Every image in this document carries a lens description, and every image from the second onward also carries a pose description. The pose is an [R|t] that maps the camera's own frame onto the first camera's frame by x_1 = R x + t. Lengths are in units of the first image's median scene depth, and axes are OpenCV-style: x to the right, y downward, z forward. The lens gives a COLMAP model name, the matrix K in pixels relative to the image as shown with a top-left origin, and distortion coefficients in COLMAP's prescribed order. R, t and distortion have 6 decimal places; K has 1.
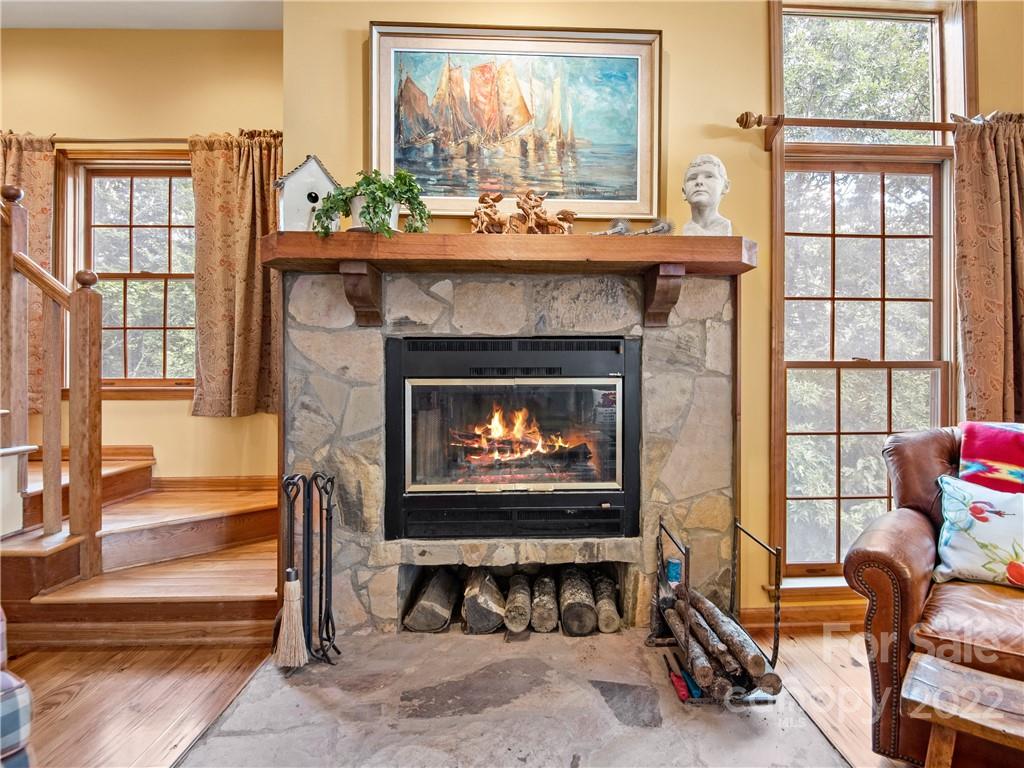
lens RADIAL K [[548.0, 0, 540.6], [0, 548.0, 374.2], [0, 0, 1]] dist [0.010343, -0.015728]
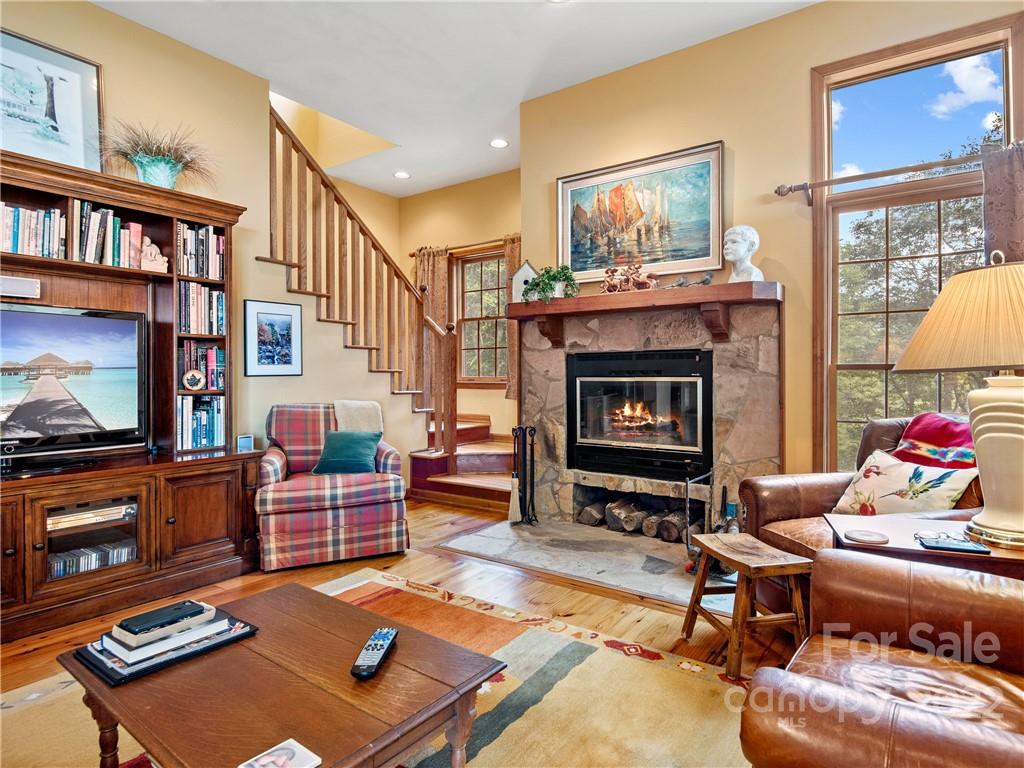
lens RADIAL K [[571.3, 0, 527.8], [0, 571.3, 377.6], [0, 0, 1]] dist [0.008705, -0.014354]
pose [[0.786226, 0.003733, -0.617928, 0.748442], [0.000007, 0.999982, 0.006050, -0.001229], [0.617940, -0.004761, 0.786211, -0.517887]]
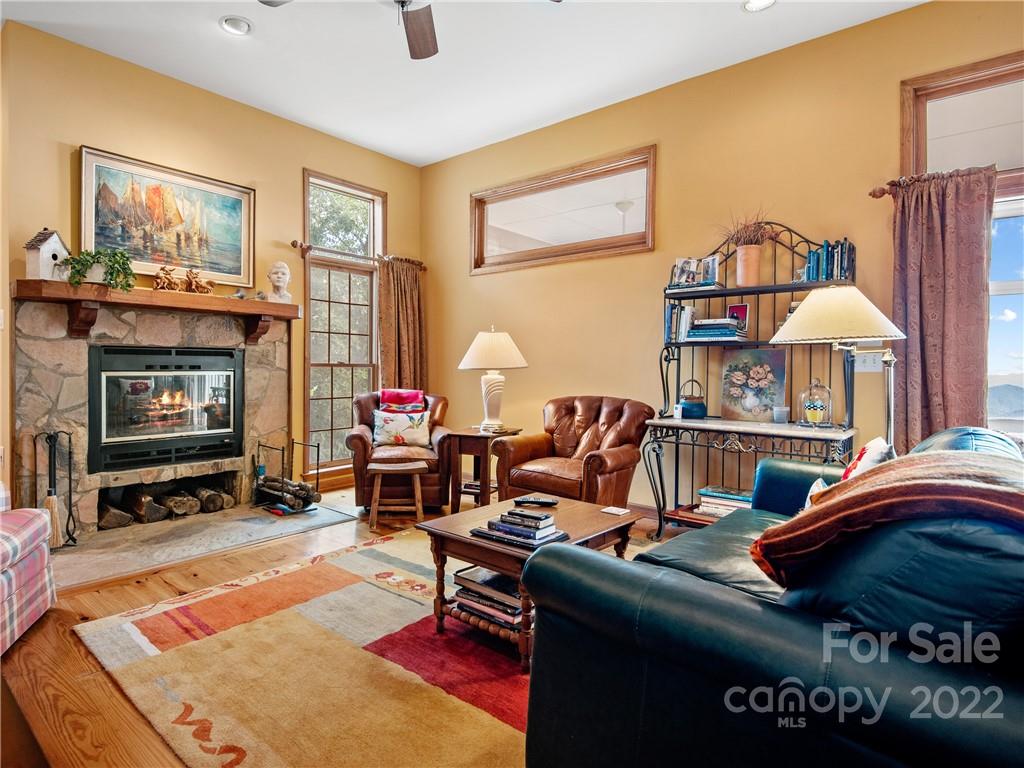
lens RADIAL K [[570.3, 0, 463.9], [0, 570.3, 381.8], [0, 0, 1]] dist [-0.012349, -0.004597]
pose [[0.690284, -0.012013, 0.723439, -0.709388], [-0.004387, 0.999774, 0.020788, -0.001016], [-0.723526, -0.017523, 0.690075, -0.892111]]
